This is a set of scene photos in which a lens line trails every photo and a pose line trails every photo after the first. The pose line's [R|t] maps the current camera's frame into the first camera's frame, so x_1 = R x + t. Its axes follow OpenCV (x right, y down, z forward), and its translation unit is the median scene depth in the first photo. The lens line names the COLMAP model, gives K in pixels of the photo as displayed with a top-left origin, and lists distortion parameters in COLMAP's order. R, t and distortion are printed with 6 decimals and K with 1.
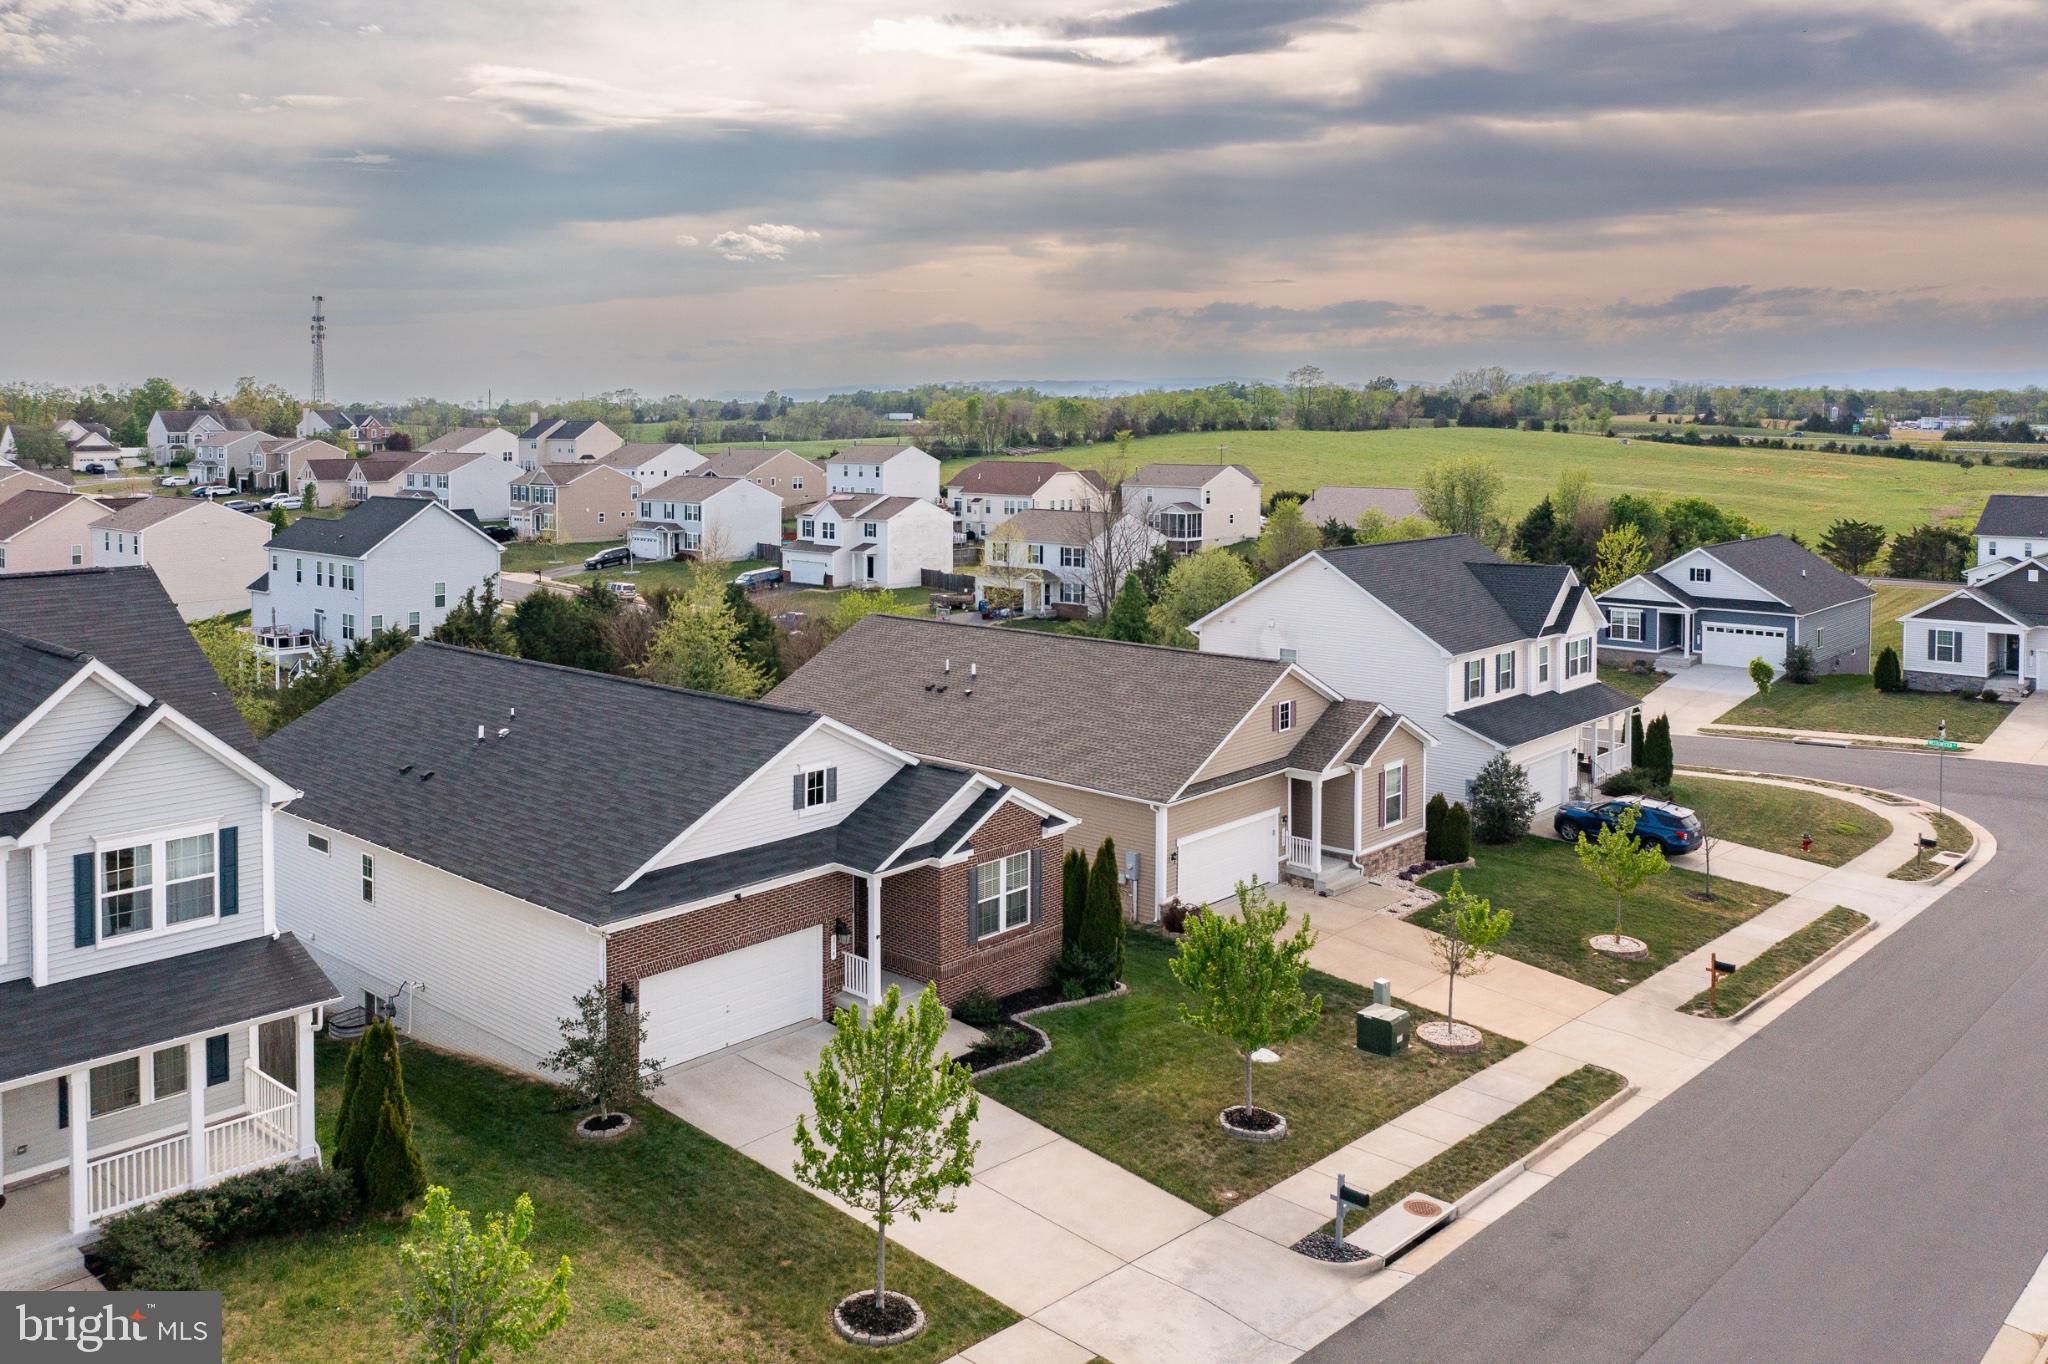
lens RADIAL K [[1711.8, 0, 1029.1], [0, 1711.8, 412.6], [0, 0, 1]] dist [-0.024651, 0.001902]
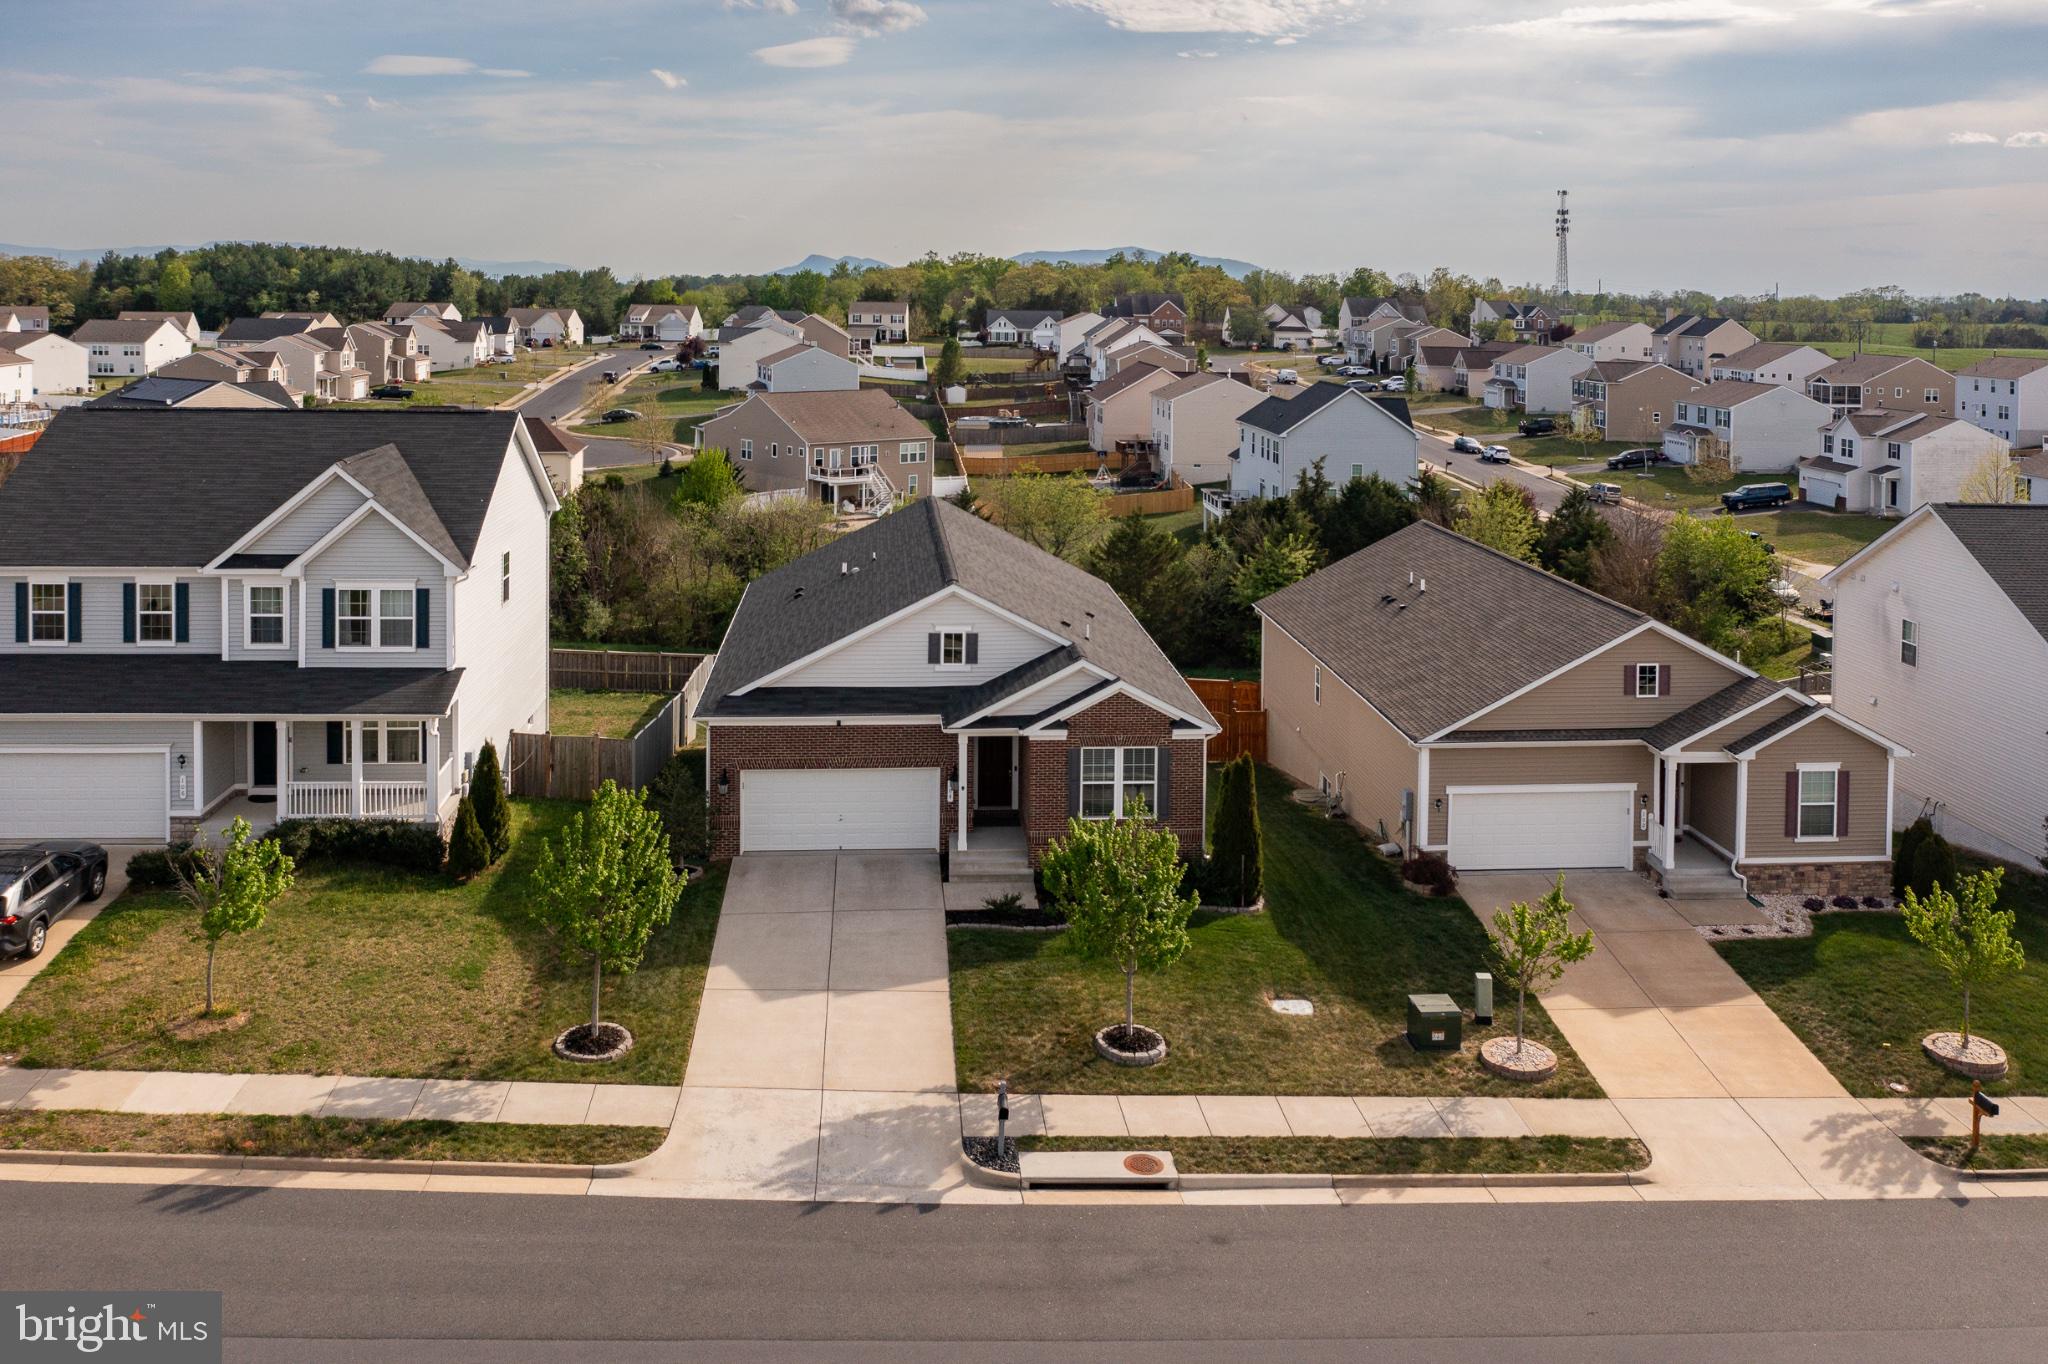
lens RADIAL K [[1711.8, 0, 1029.1], [0, 1711.8, 412.6], [0, 0, 1]] dist [-0.024651, 0.001902]
pose [[0.732068, 0.066112, -0.678016, 0.614540], [-0.023050, 0.997114, 0.072339, -0.013703], [0.680841, -0.037329, 0.731479, 0.211935]]
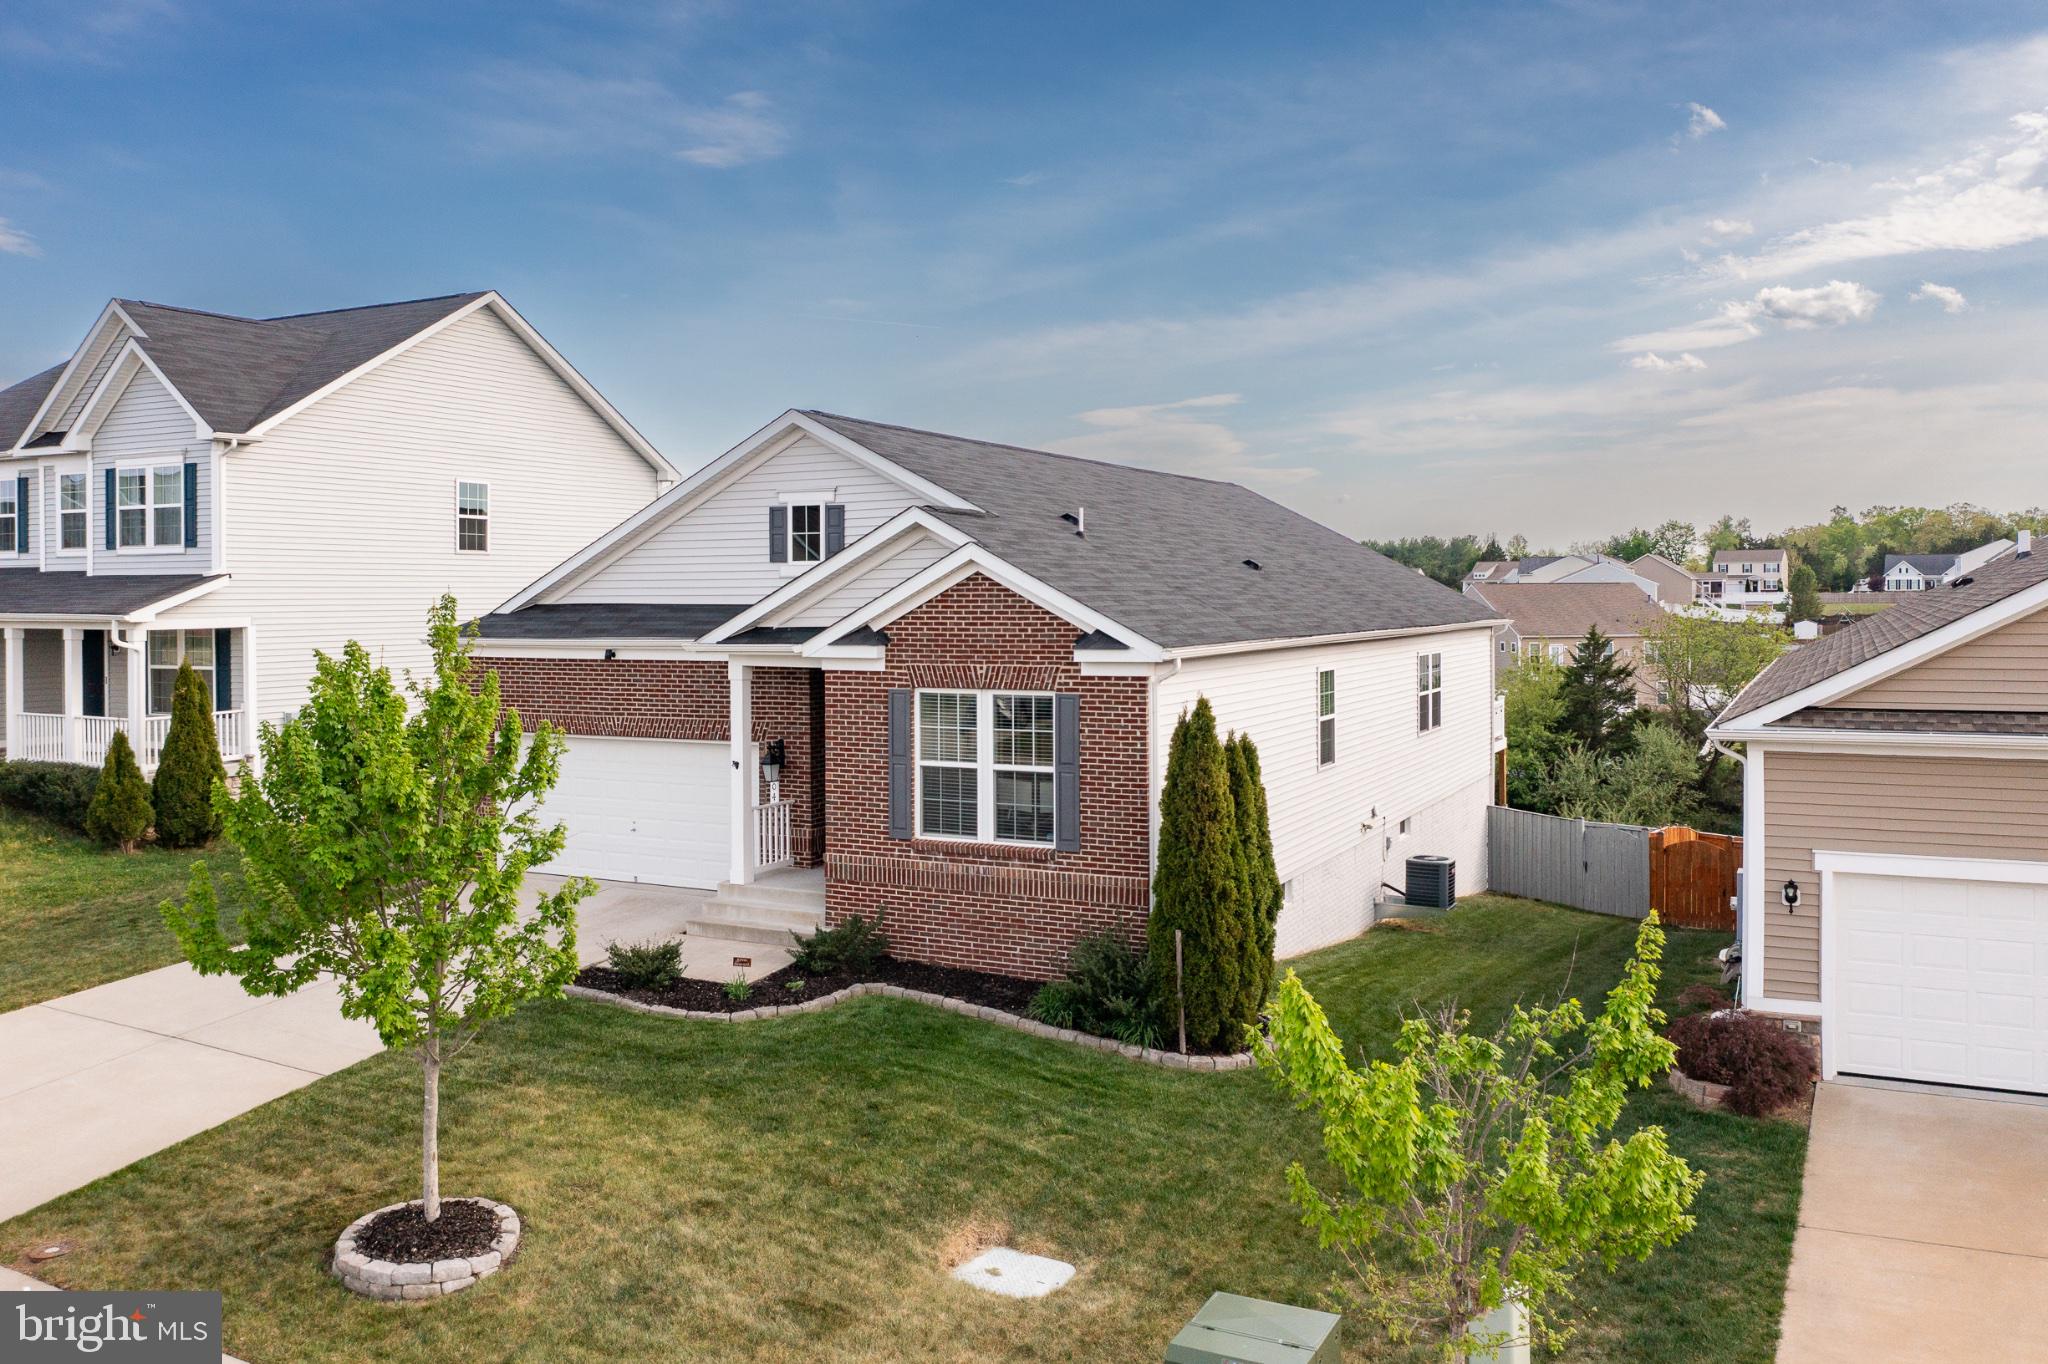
lens RADIAL K [[1637.4, 0, 1054.1], [0, 1637.4, 615.5], [0, 0, 1]] dist [-0.023701, -0.004947]
pose [[0.266738, 0.011106, -0.963705, 0.437700], [-0.003860, 0.999938, 0.010455, 0.227589], [0.963761, 0.000931, 0.266765, 0.871614]]
